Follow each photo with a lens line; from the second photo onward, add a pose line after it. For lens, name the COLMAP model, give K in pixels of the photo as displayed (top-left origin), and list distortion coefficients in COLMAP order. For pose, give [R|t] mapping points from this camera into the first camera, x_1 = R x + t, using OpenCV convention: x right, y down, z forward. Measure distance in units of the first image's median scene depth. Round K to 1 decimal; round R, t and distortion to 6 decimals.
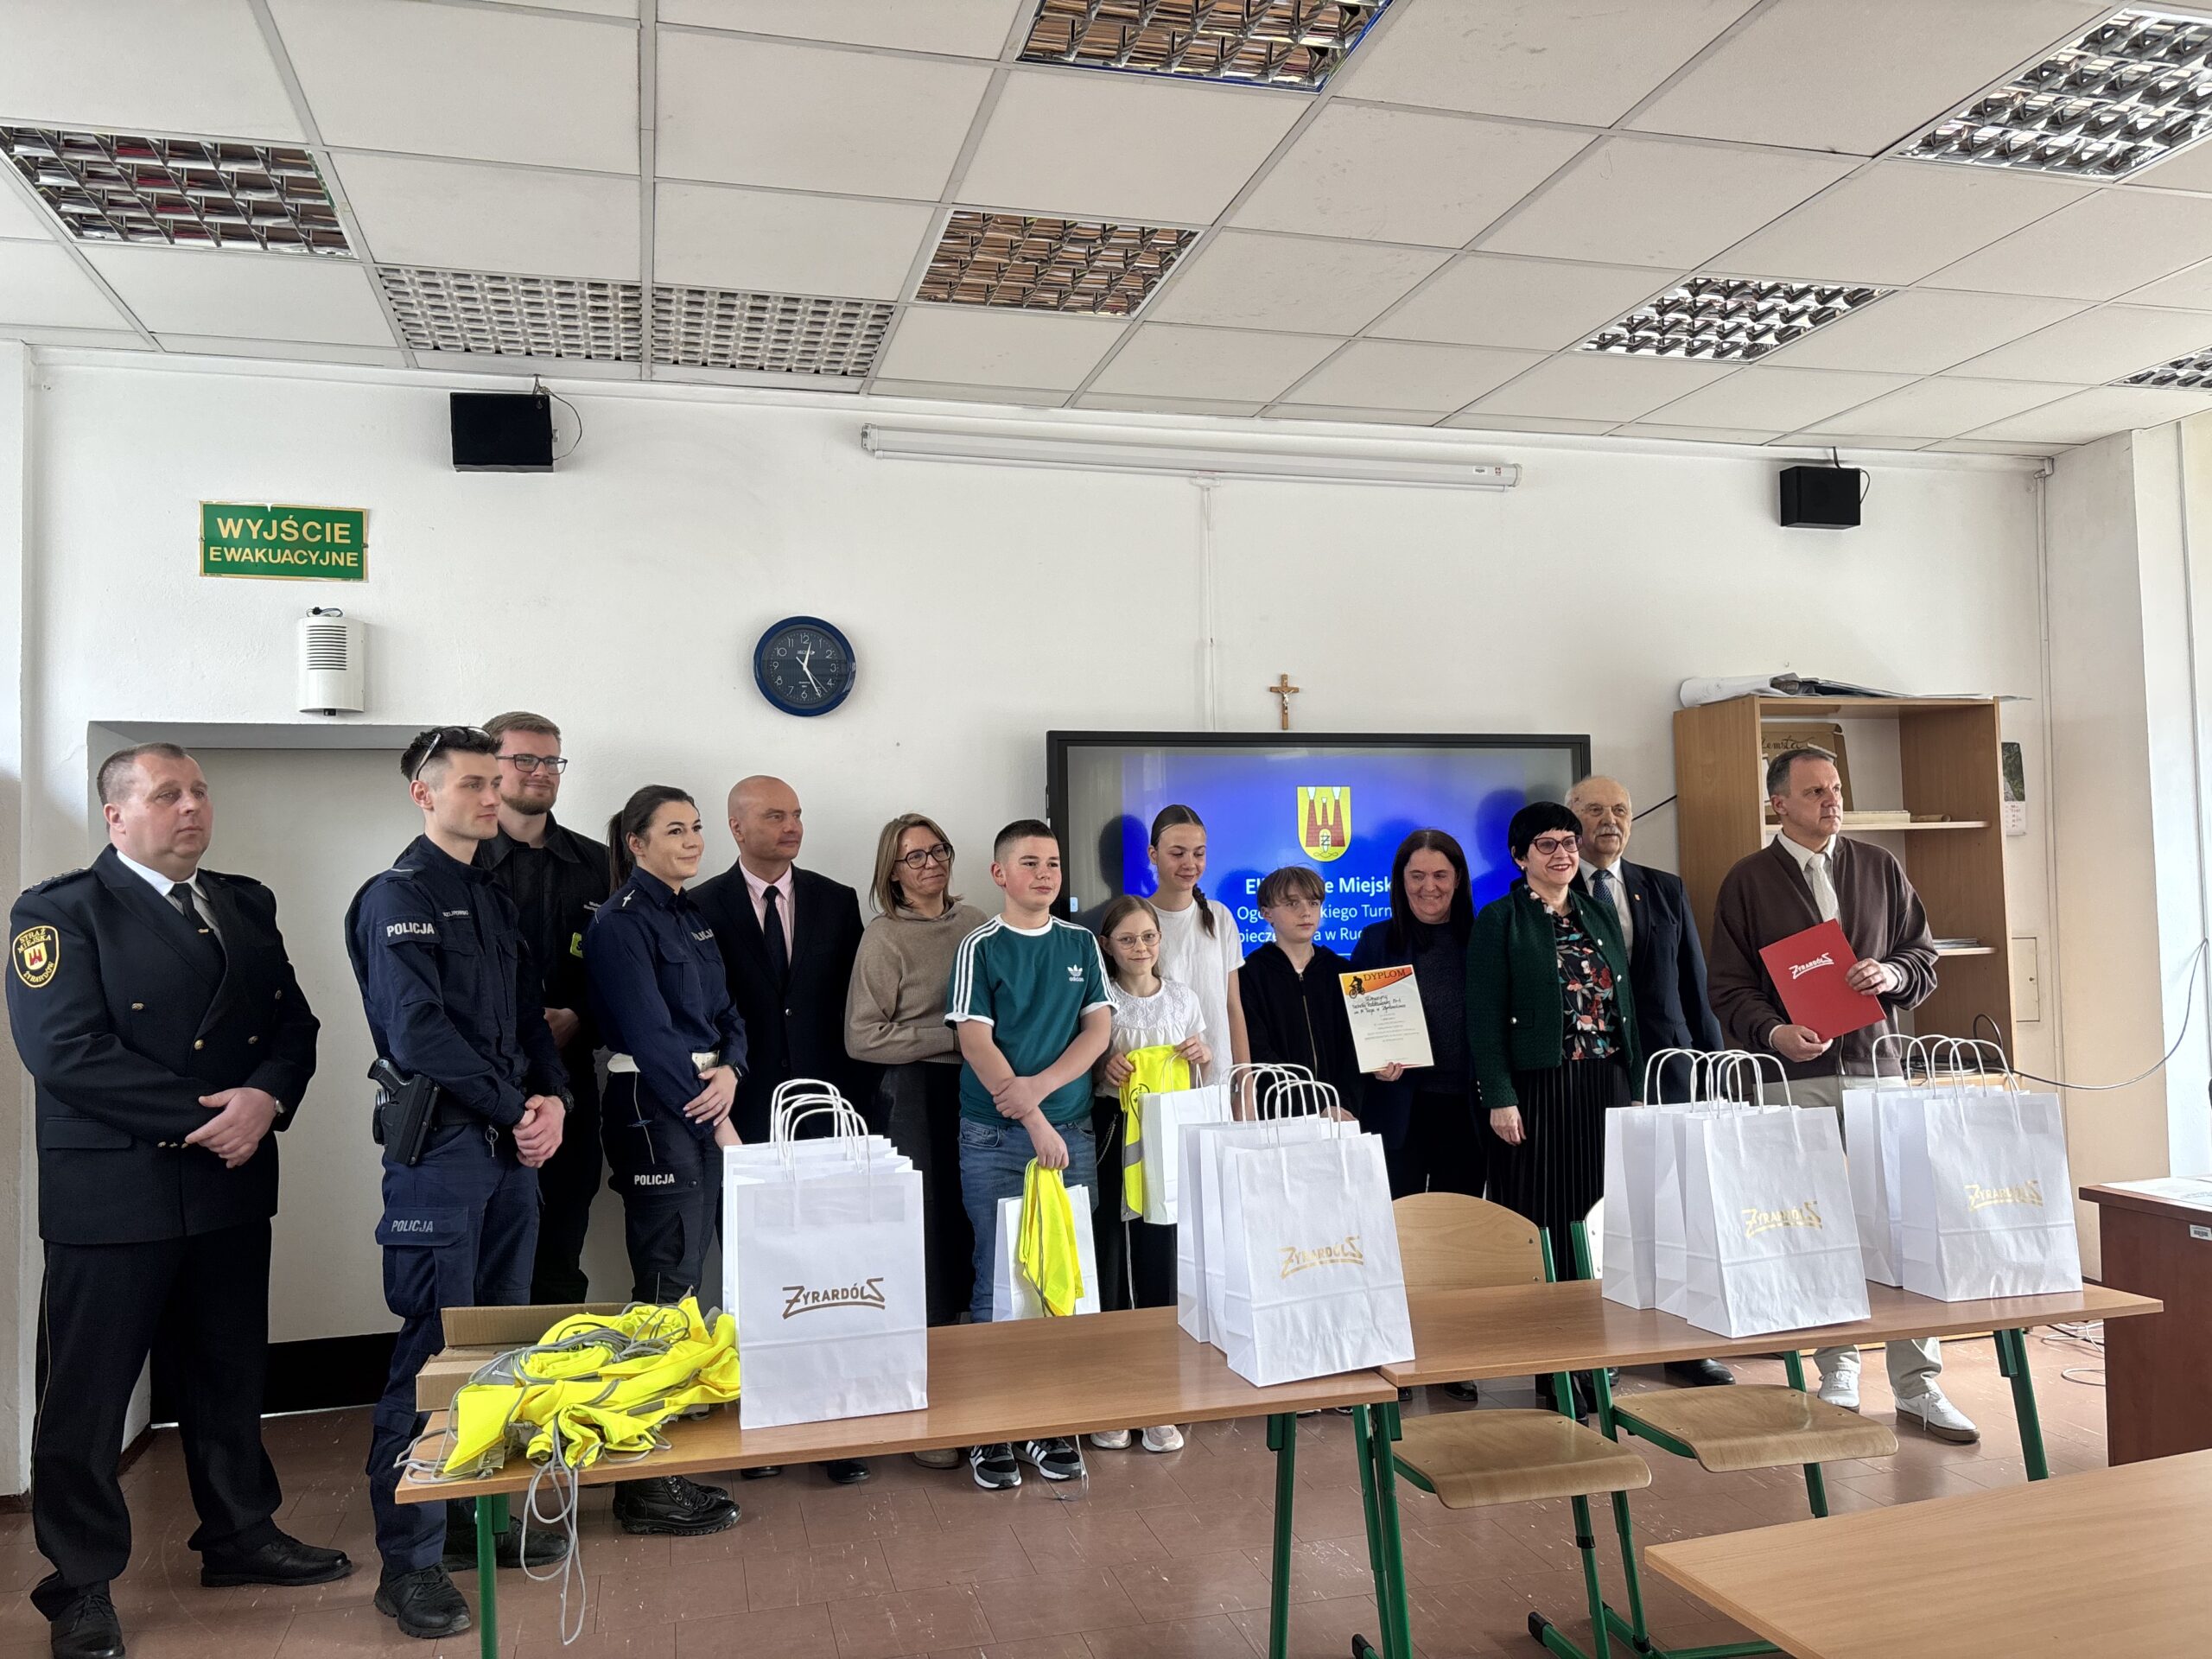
lens RADIAL K [[1682.0, 0, 1106.0], [0, 1682.0, 829.5], [0, 0, 1]] dist [0.024846, -0.005079]
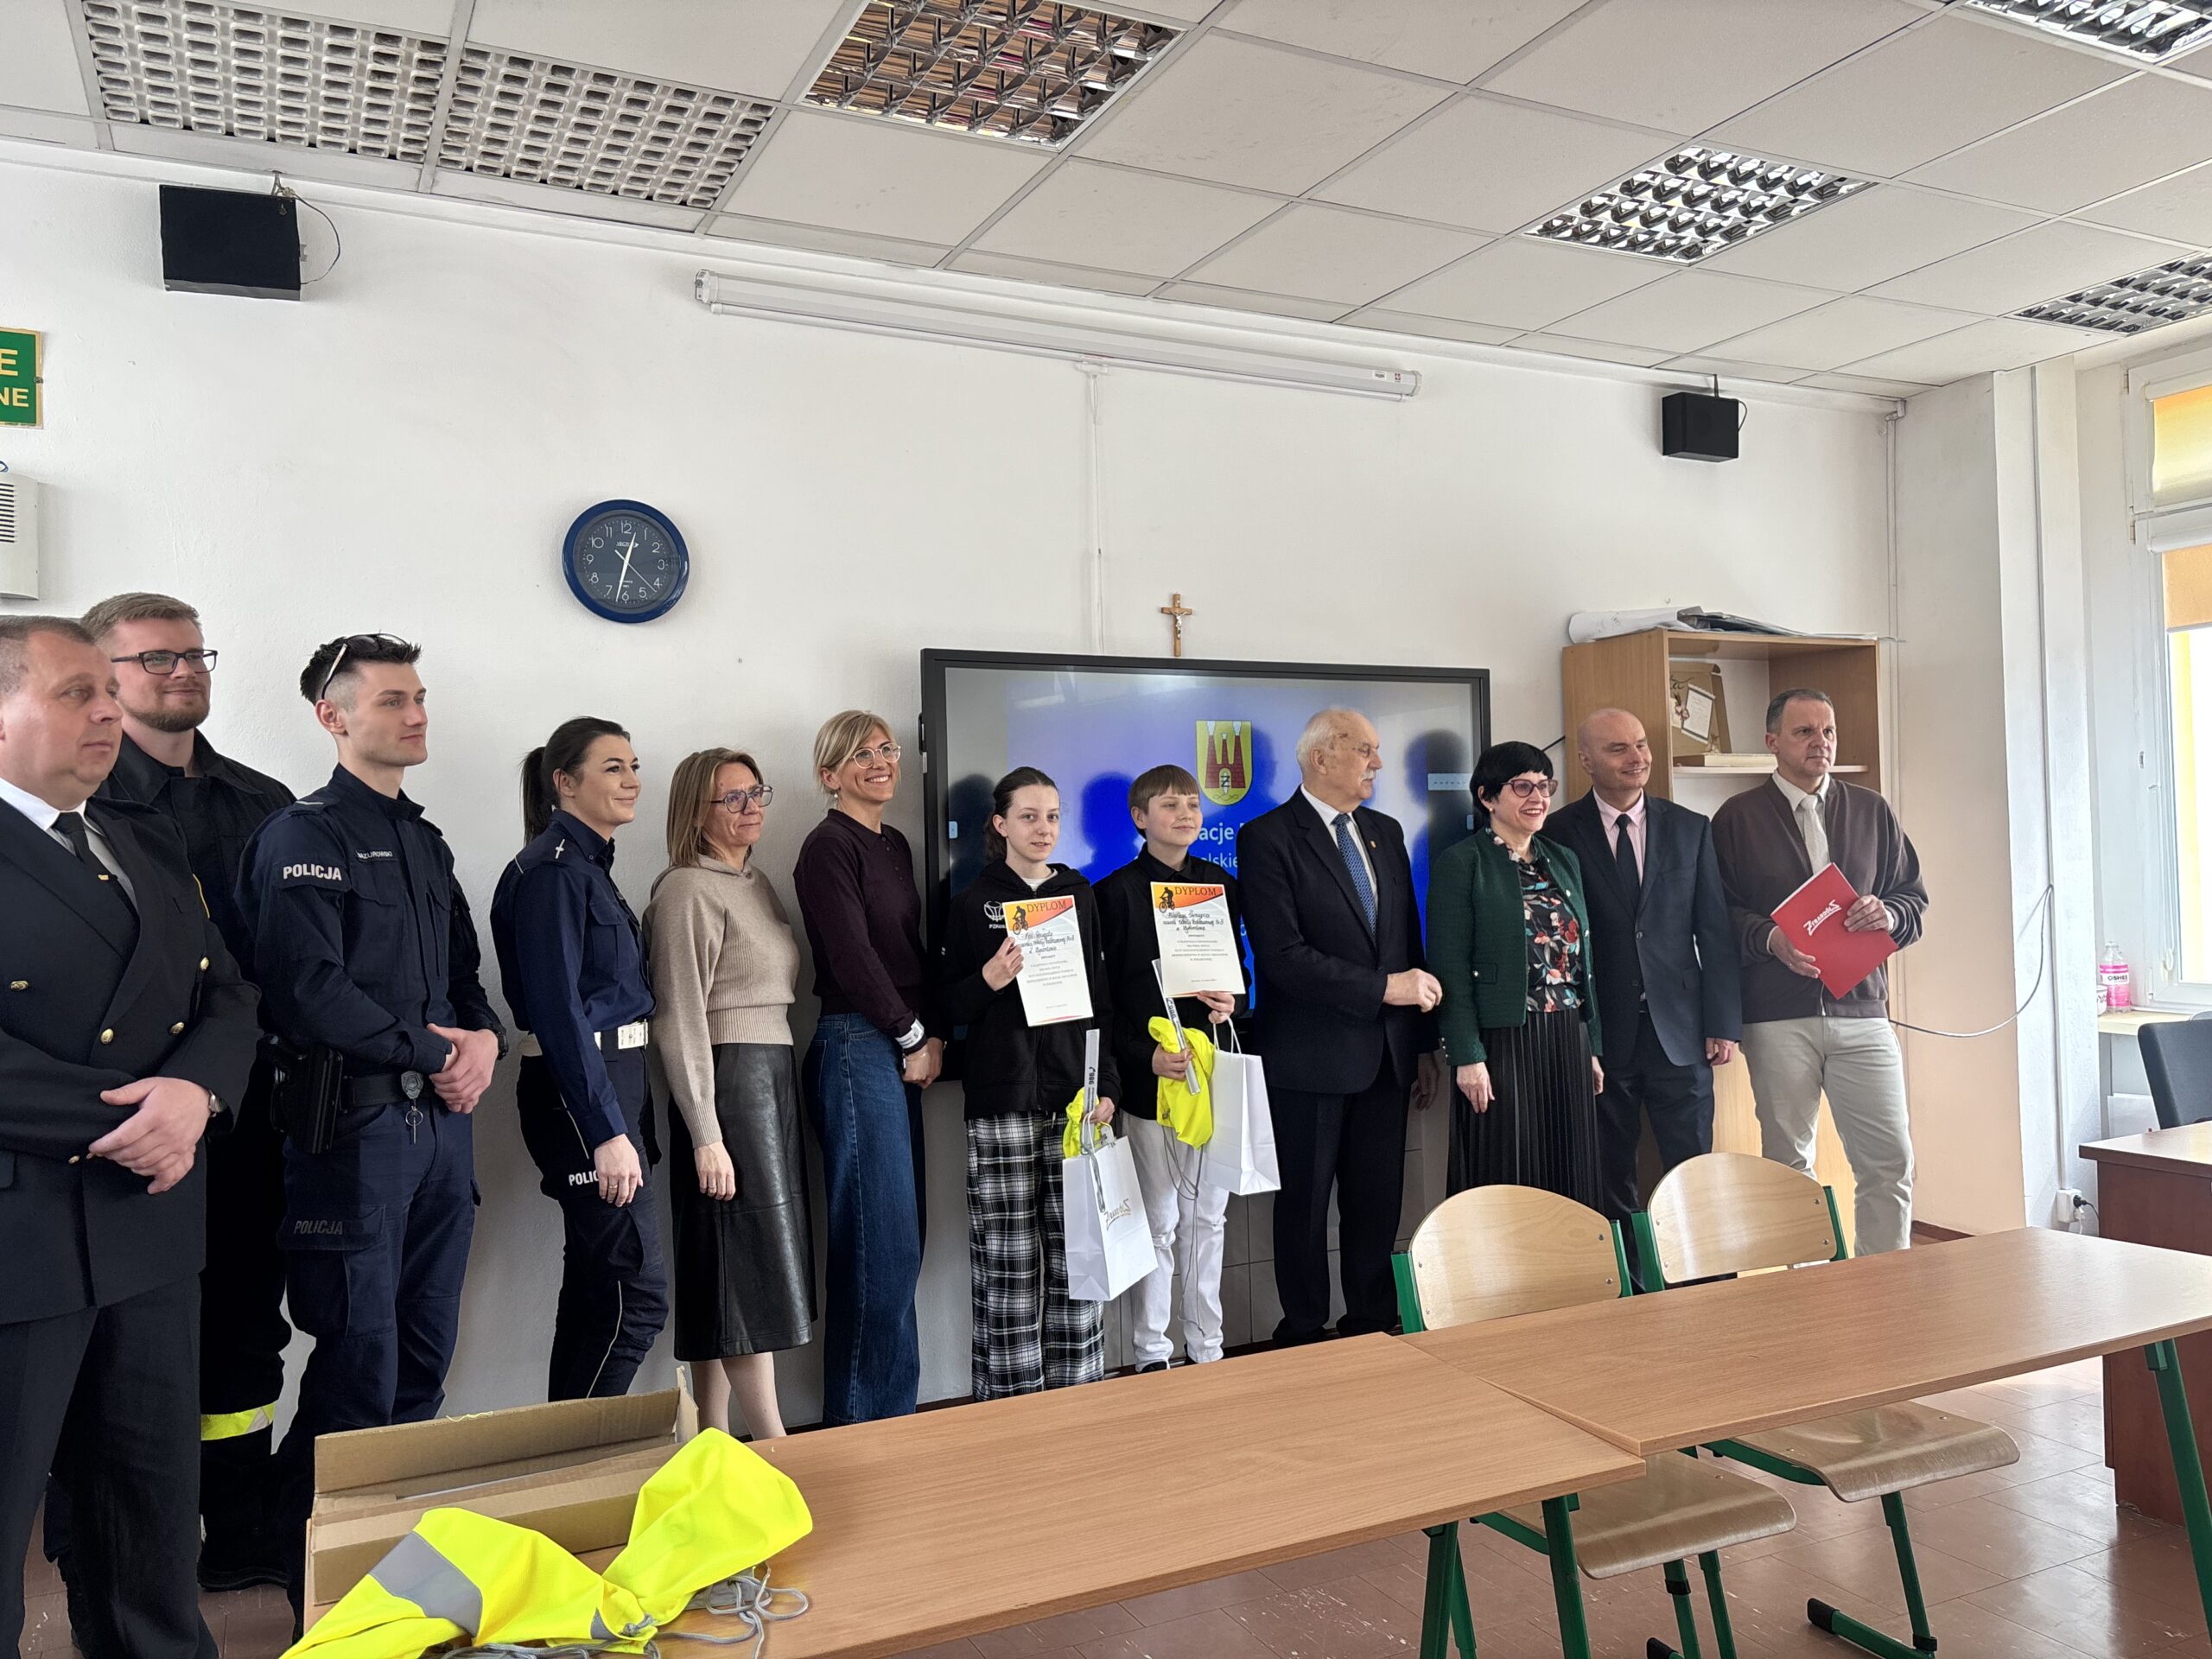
lens RADIAL K [[1681.9, 0, 1117.1], [0, 1681.9, 824.1], [0, 0, 1]] dist [0.037660, -0.039530]
pose [[0.980313, 0.000625, 0.197448, -0.117245], [-0.004598, 0.999796, 0.019665, 0.014236], [-0.197395, -0.020186, 0.980116, 0.159898]]
